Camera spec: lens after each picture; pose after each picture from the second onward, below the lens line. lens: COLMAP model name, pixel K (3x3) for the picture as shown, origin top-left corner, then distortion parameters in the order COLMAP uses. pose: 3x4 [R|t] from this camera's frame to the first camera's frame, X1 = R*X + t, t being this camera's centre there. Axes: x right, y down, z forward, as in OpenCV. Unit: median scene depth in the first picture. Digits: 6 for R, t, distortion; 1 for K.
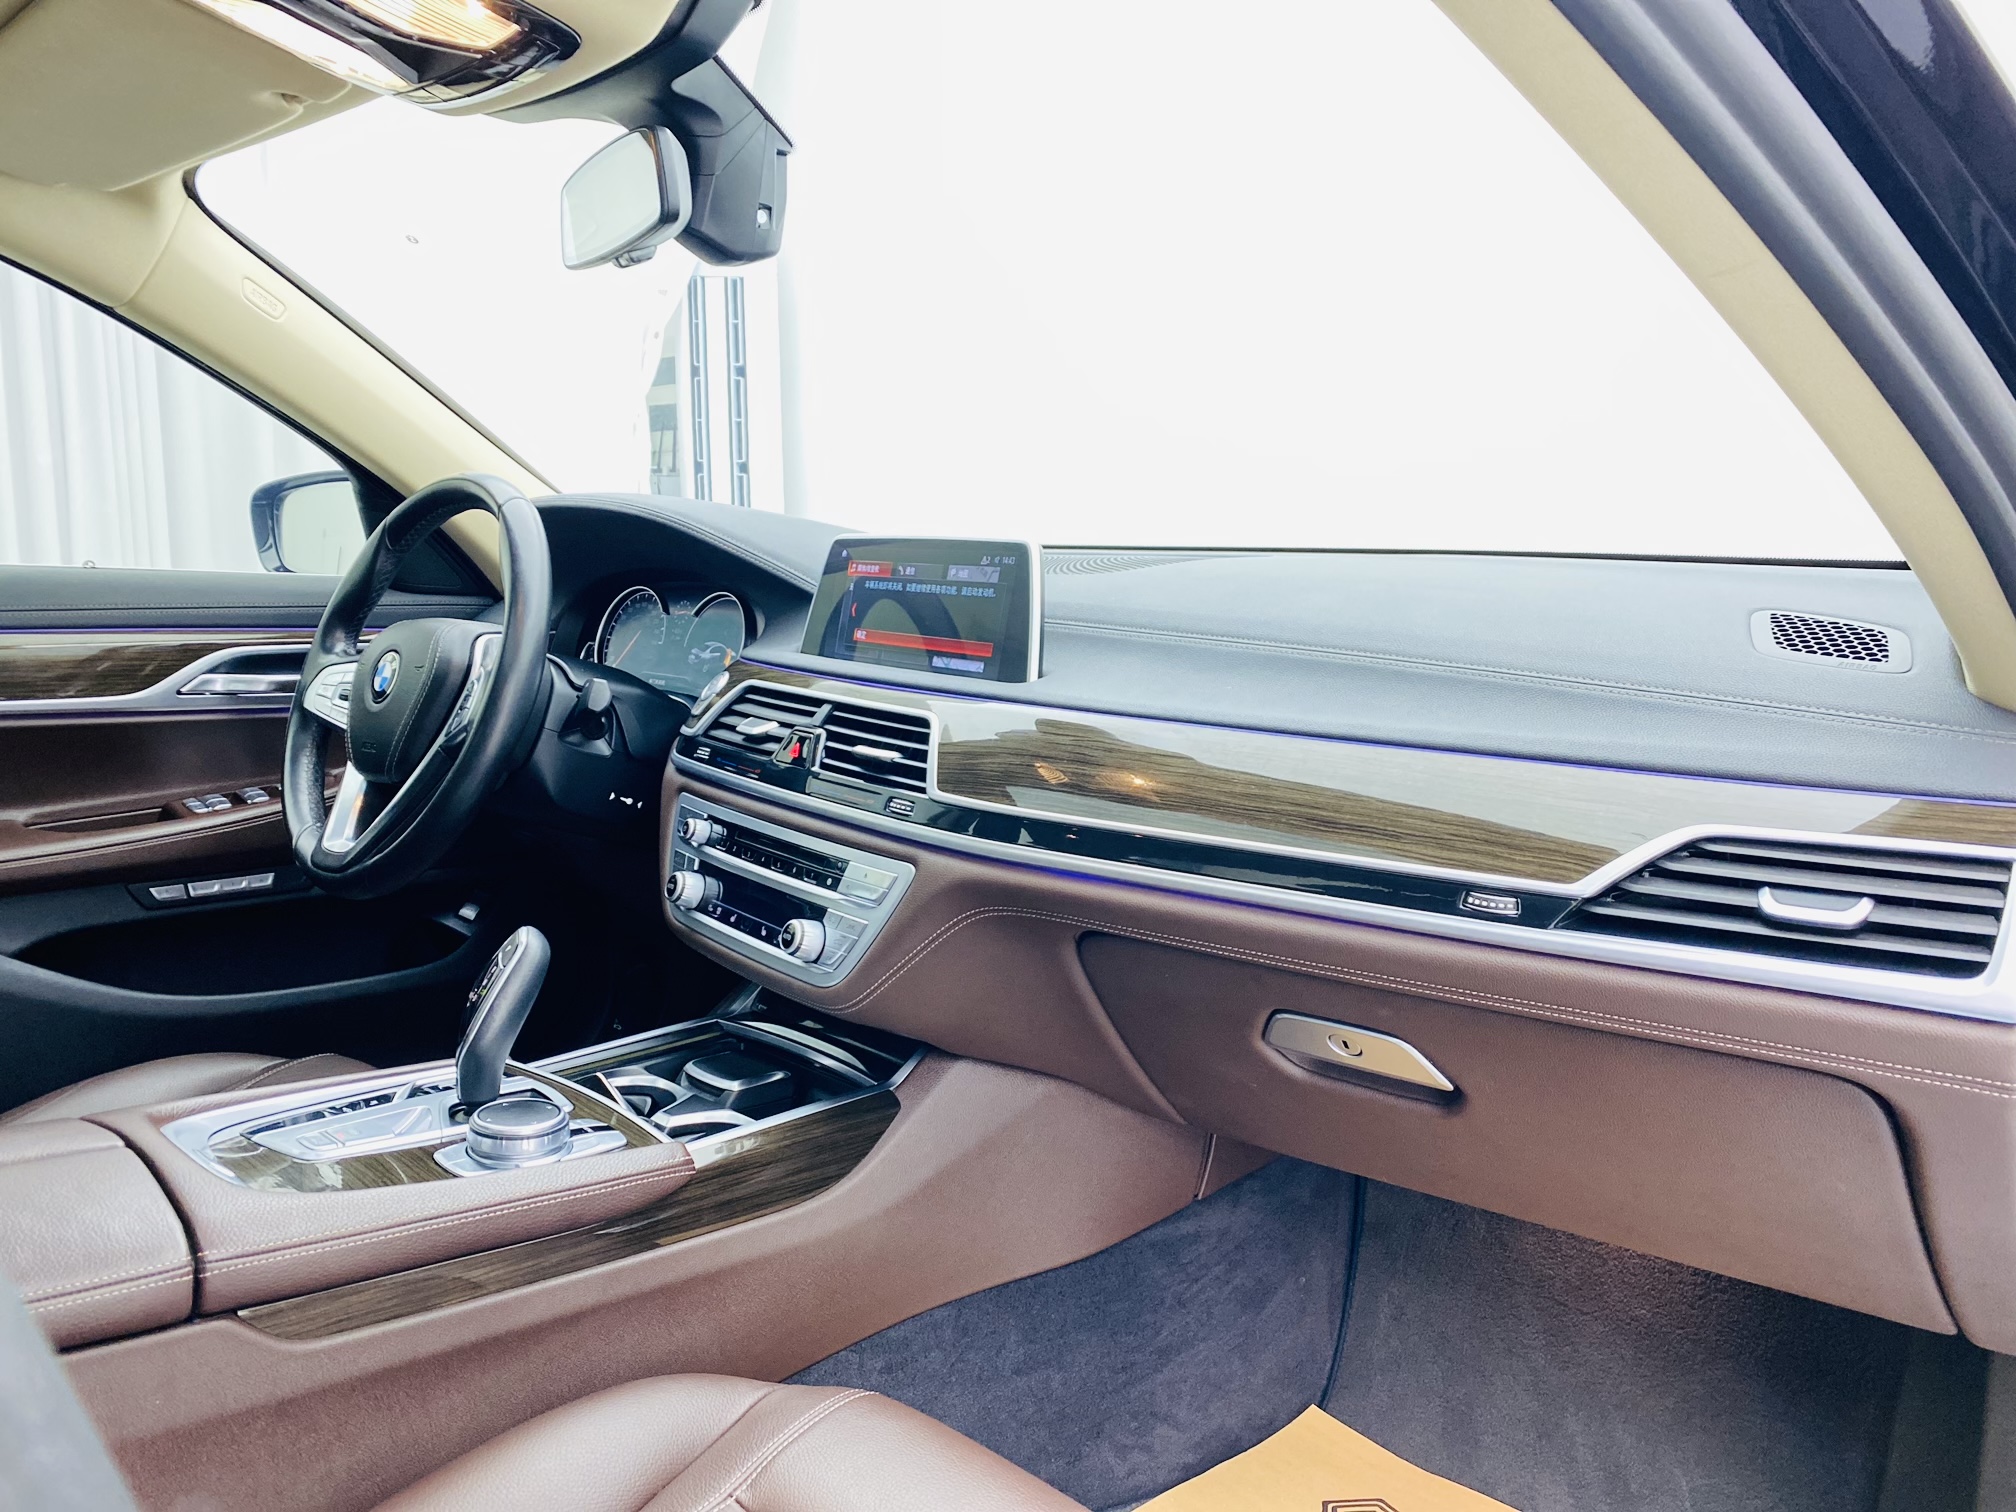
lens RADIAL K [[1537.5, 0, 1011.0], [0, 1537.5, 745.6], [0, 0, 1]] dist [0.034641, -0.047299]
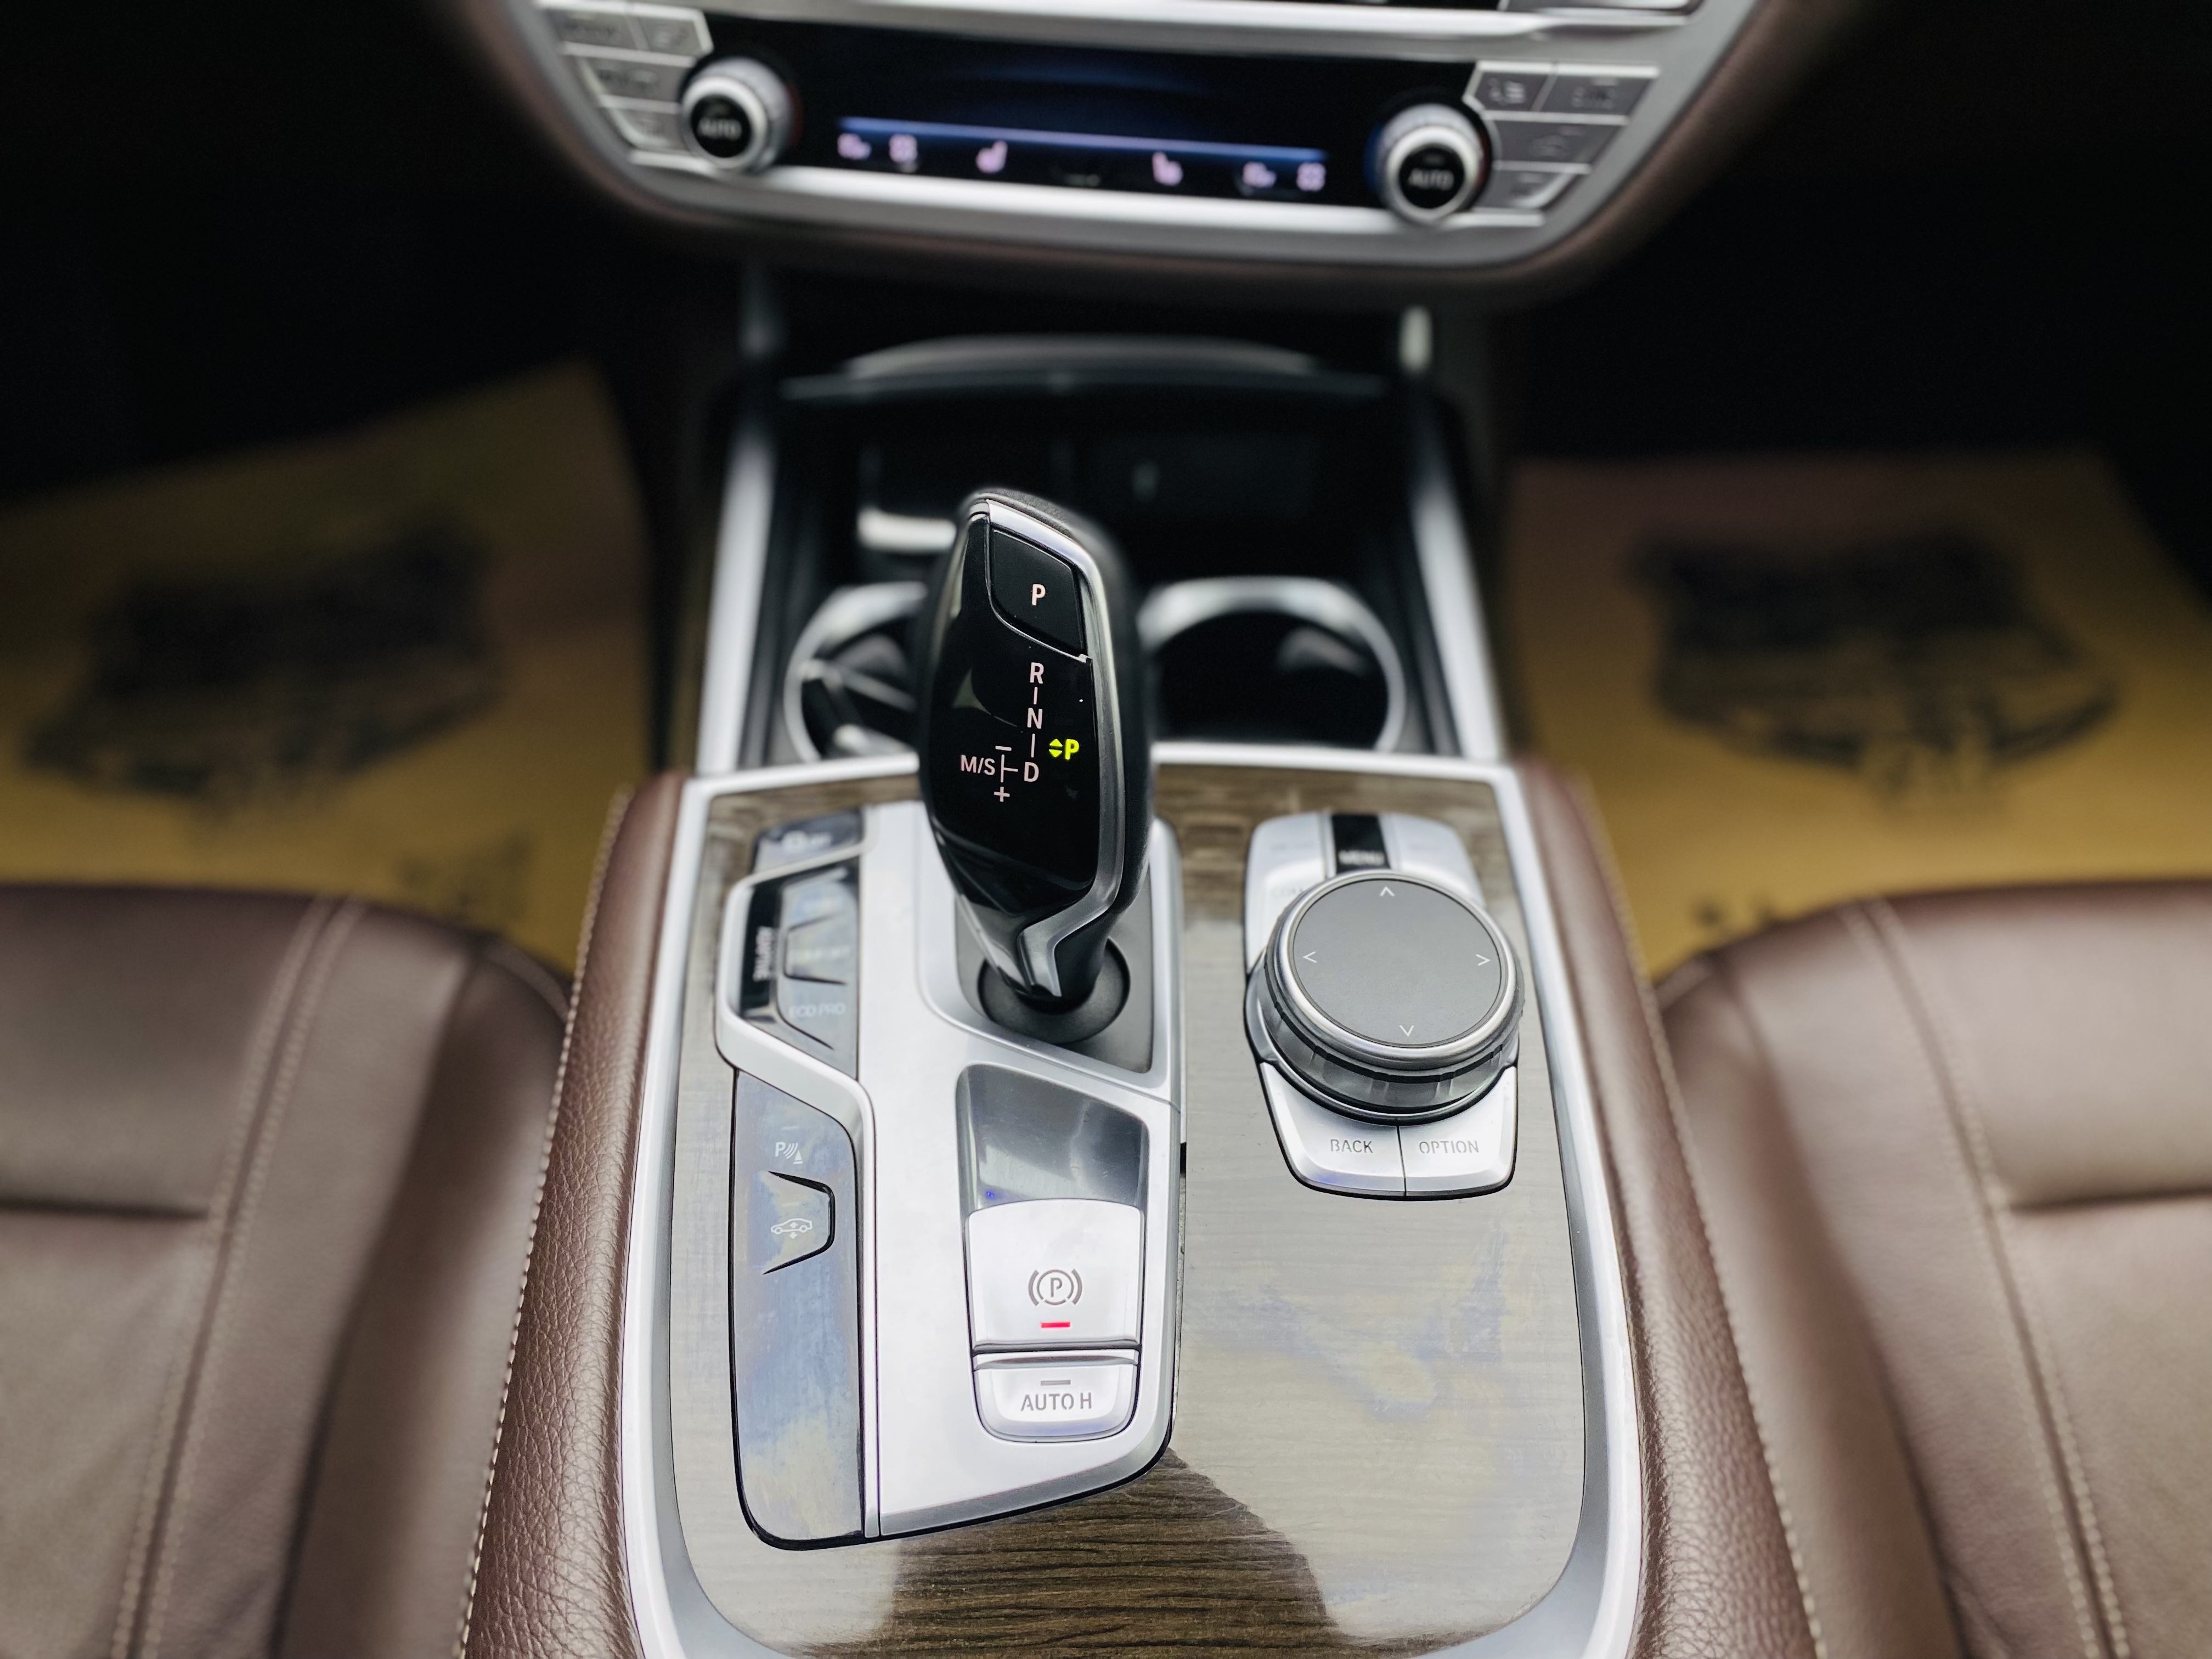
lens RADIAL K [[1687.0, 0, 1090.4], [0, 1687.0, 811.8], [0, 0, 1]] dist [0.034641, -0.047299]
pose [[0.688382, -0.579701, 0.435978, -0.415018], [0.098626, 0.670283, 0.735523, -0.074498], [-0.718612, -0.463322, 0.518584, 0.680430]]
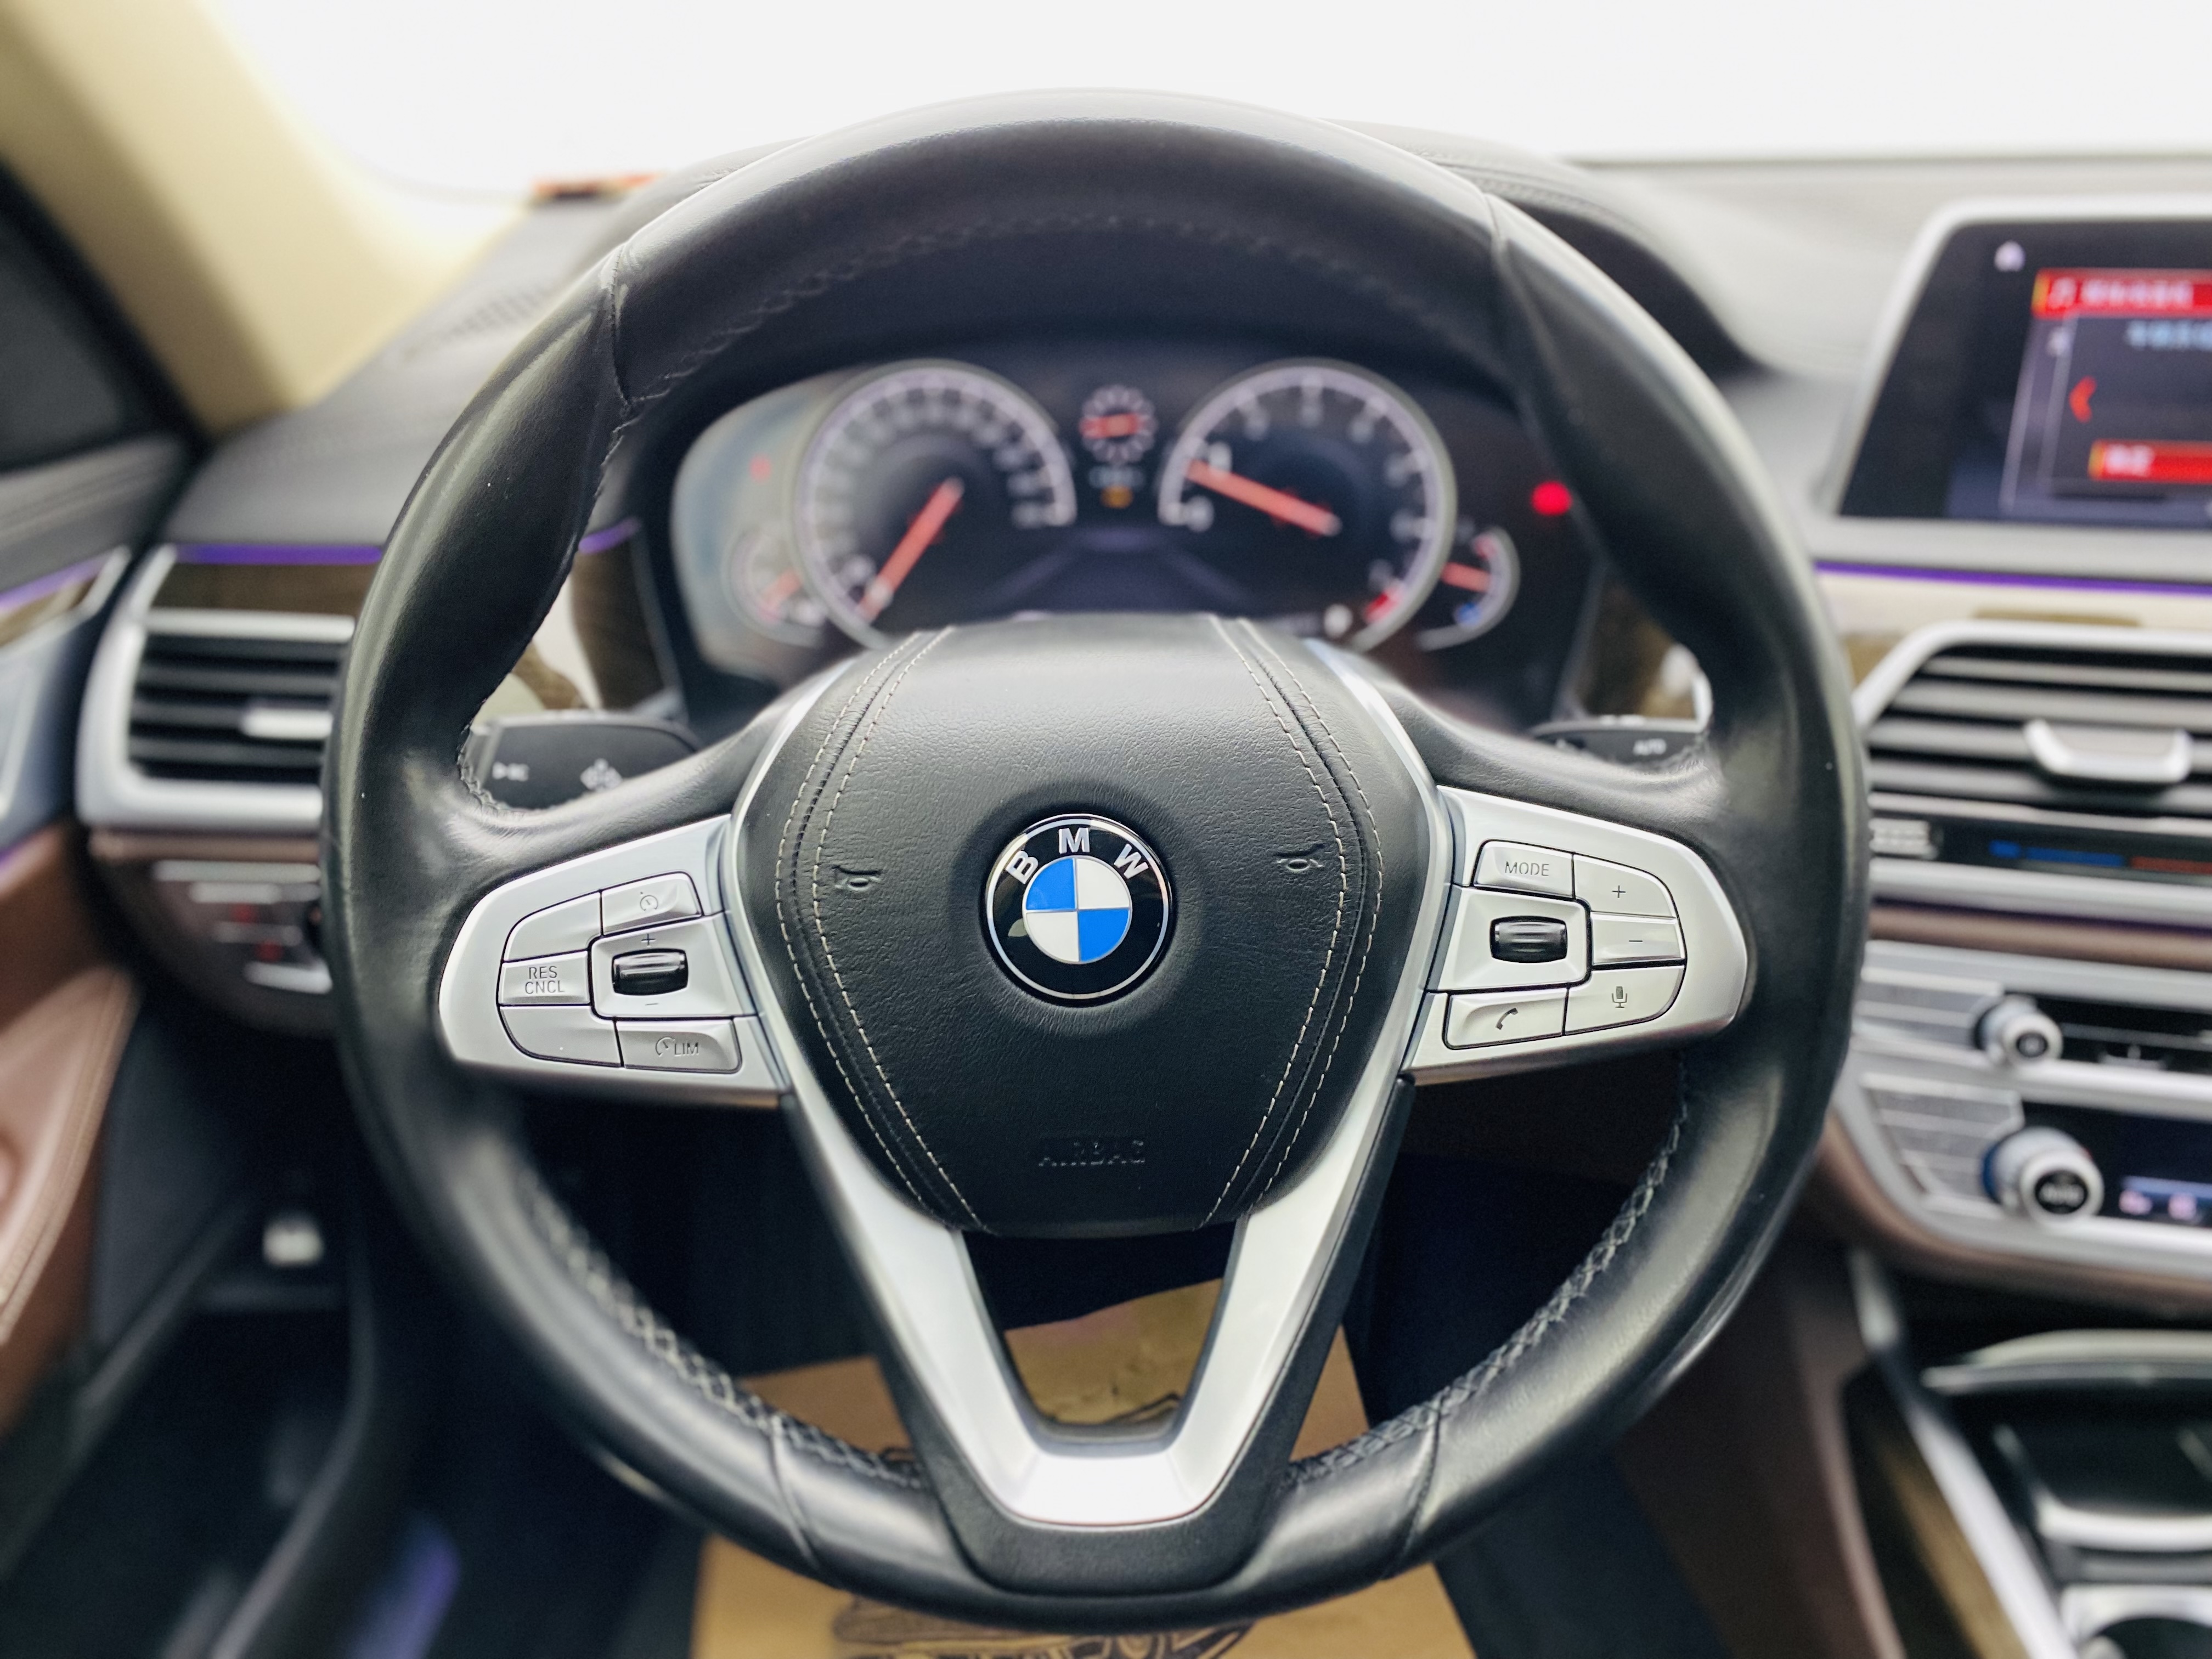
lens RADIAL K [[1687.0, 0, 1104.5], [0, 1687.0, 830.8], [0, 0, 1]] dist [0.034641, -0.047299]
pose [[0.739452, -0.316286, 0.594284, -0.638647], [0.112199, 0.928317, 0.354456, -0.181450], [-0.663793, -0.195425, 0.721933, 0.867213]]
